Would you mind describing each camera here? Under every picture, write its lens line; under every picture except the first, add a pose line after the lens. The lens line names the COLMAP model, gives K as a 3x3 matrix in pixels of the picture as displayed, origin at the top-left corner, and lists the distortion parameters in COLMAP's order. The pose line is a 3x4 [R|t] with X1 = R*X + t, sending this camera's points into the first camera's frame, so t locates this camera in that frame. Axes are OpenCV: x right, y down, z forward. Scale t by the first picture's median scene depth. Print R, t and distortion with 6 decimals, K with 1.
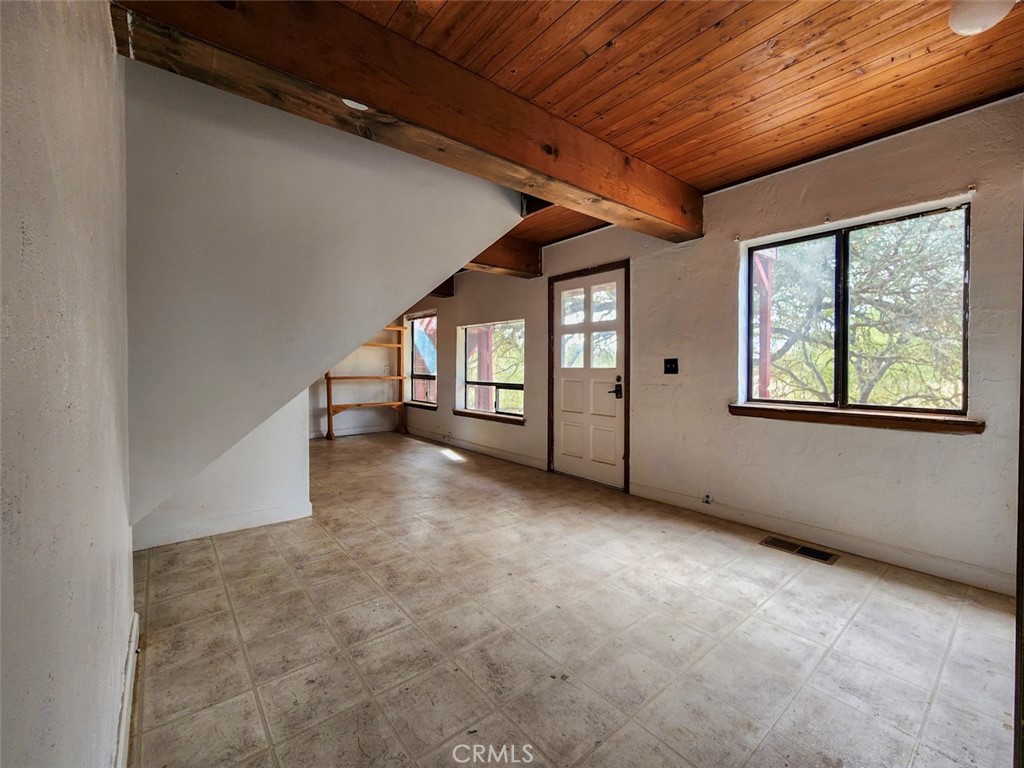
lens RADIAL K [[426.2, 0, 514.2], [0, 426.2, 371.1], [0, 0, 1]] dist [0.001683, 0.000283]
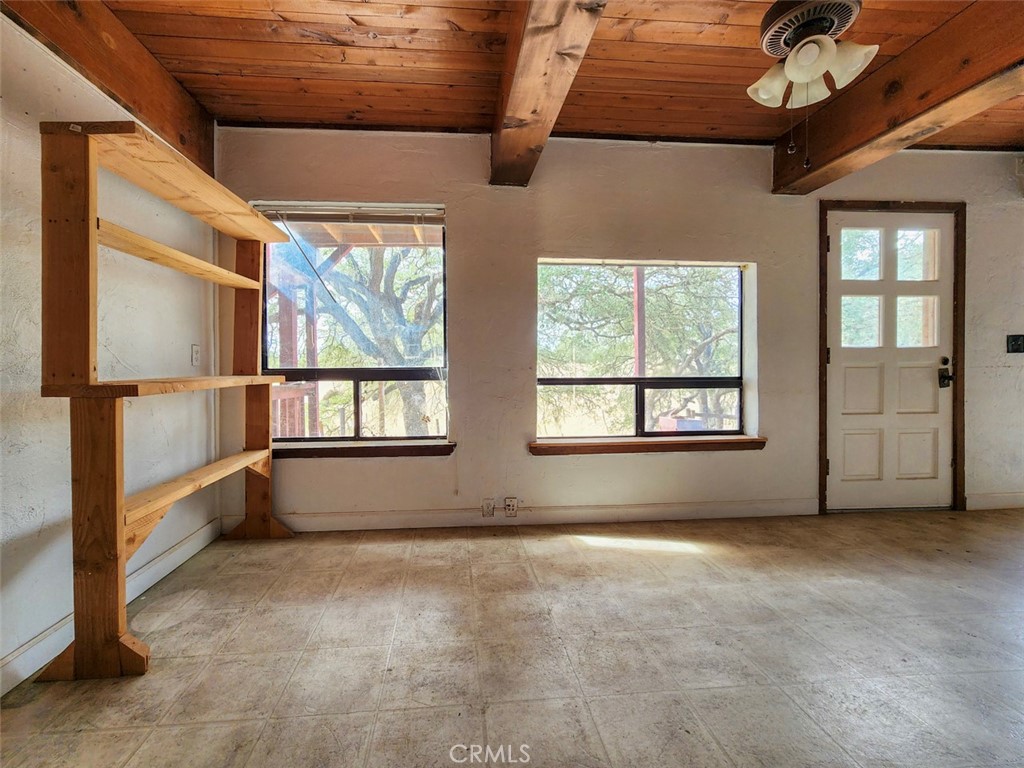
lens RADIAL K [[409.6, 0, 510.1], [0, 409.6, 368.5], [0, 0, 1]] dist [-0.001394, -0.000159]
pose [[0.577798, -0.015133, 0.816040, -0.920994], [0.015396, 0.999852, 0.007641, 0.016788], [-0.816035, 0.008149, 0.577945, 1.428516]]
